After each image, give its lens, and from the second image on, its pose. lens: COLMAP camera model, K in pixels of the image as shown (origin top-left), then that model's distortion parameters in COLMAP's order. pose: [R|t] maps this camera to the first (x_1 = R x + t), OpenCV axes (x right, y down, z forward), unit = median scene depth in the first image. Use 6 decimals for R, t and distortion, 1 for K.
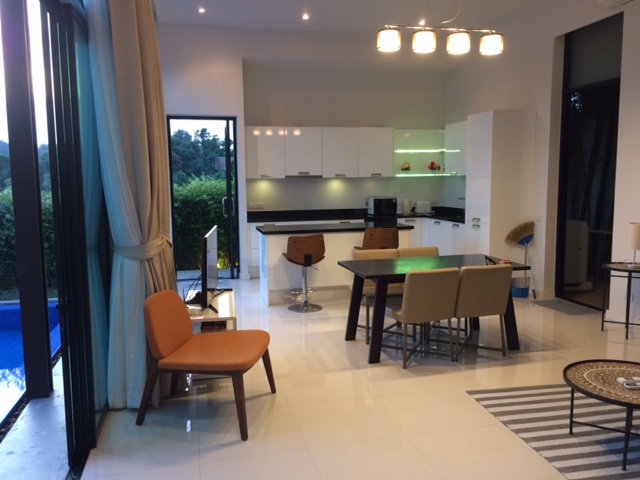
lens RADIAL K [[543.0, 0, 315.7], [0, 543.0, 240.8], [0, 0, 1]] dist [0.058710, -0.065471]
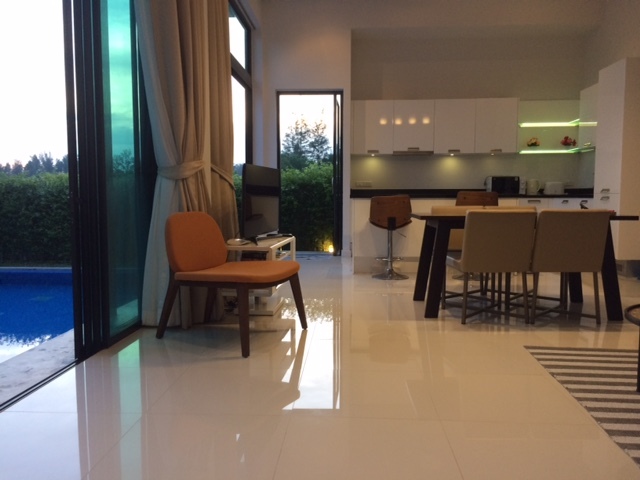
lens RADIAL K [[543.0, 0, 319.9], [0, 543.0, 239.6], [0, 0, 1]] dist [0.058710, -0.065471]
pose [[0.956913, 0.033437, -0.288442, 0.103114], [-0.045458, 0.998350, -0.035075, 0.076022], [0.286794, 0.046676, 0.956855, 0.052367]]
